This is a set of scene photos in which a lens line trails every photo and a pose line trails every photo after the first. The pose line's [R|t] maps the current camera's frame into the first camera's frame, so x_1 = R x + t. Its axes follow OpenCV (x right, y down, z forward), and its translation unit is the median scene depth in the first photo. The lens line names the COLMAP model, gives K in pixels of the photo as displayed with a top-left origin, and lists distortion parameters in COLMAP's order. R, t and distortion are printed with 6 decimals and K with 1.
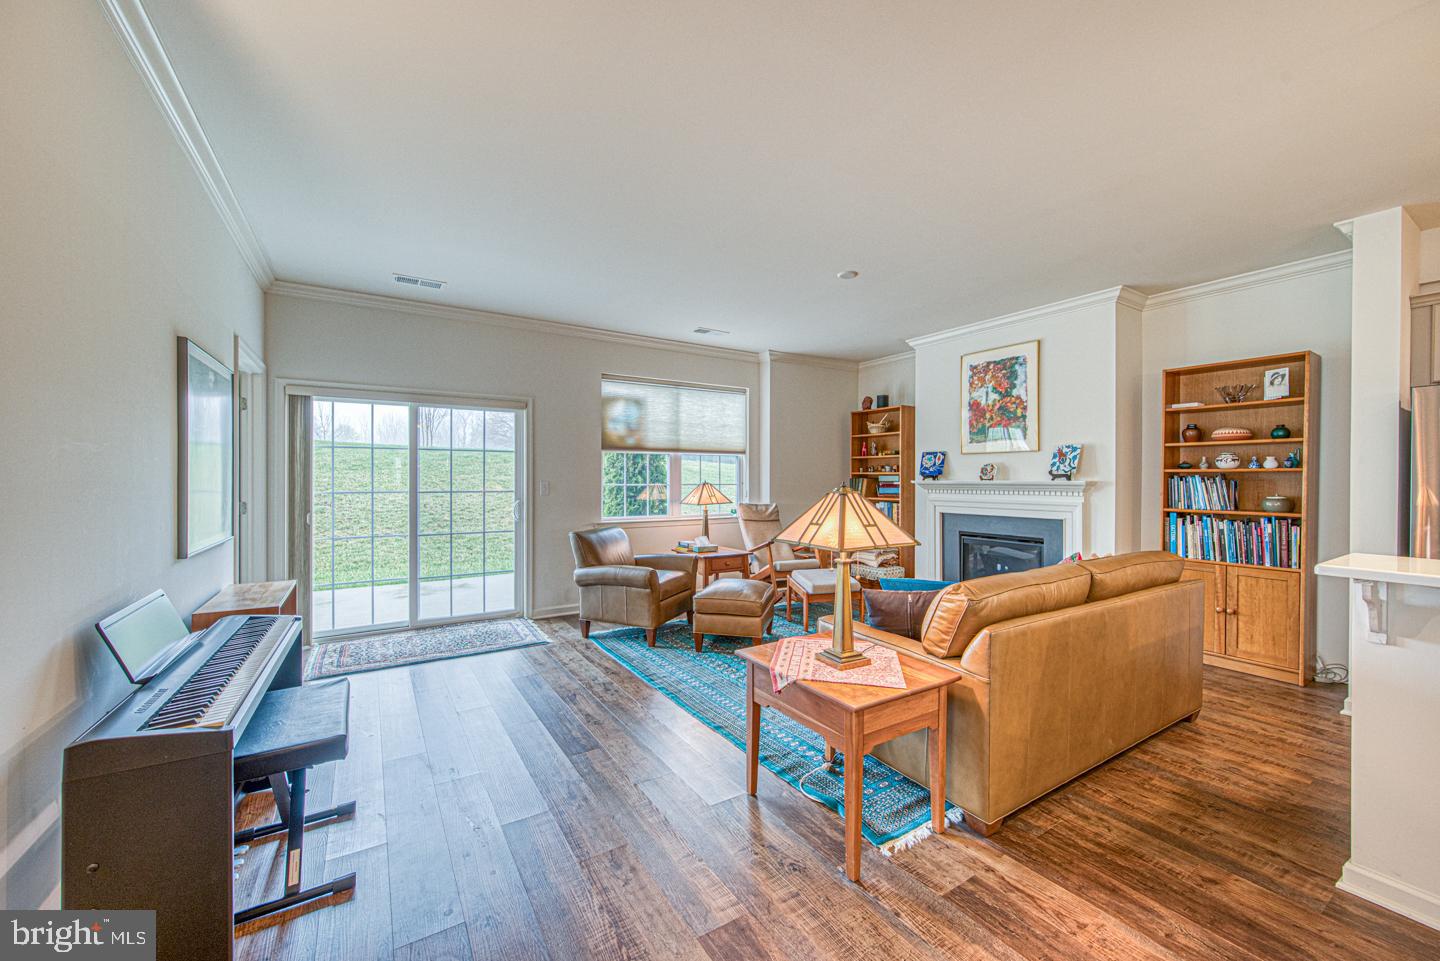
lens RADIAL K [[553.9, 0, 723.5], [0, 553.9, 480.2], [0, 0, 1]] dist [0.000878, -0.000068]
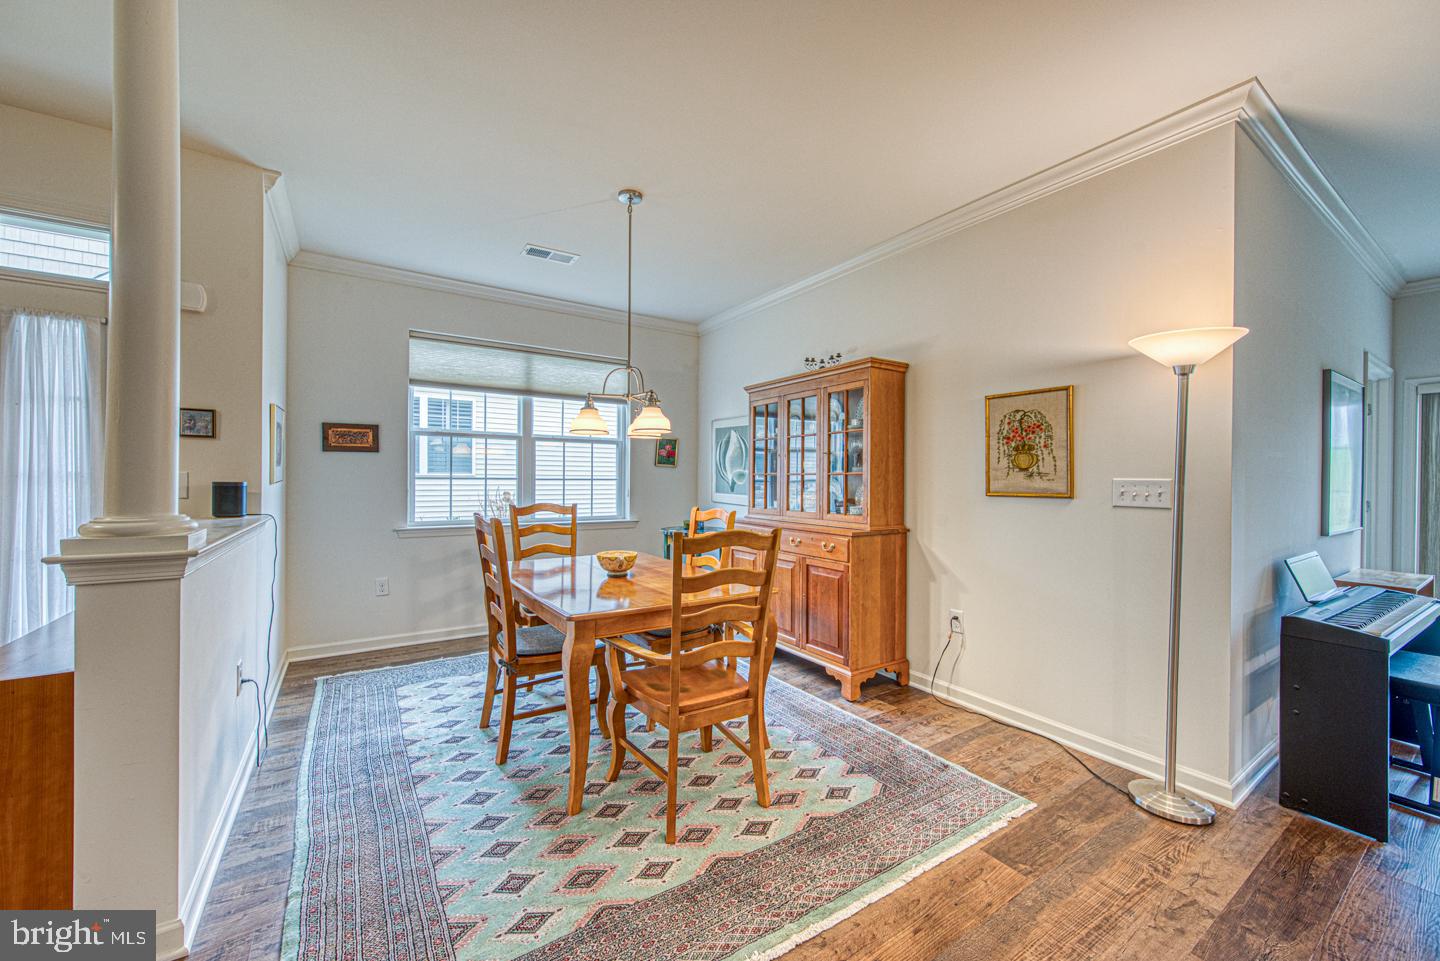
lens RADIAL K [[553.9, 0, 723.5], [0, 553.9, 480.2], [0, 0, 1]] dist [0.000878, -0.000068]
pose [[0.015665, -0.000383, -0.999877, 0.154300], [-0.012035, 0.999927, -0.000571, 0.011909], [0.999805, 0.012043, 0.015659, -0.216655]]
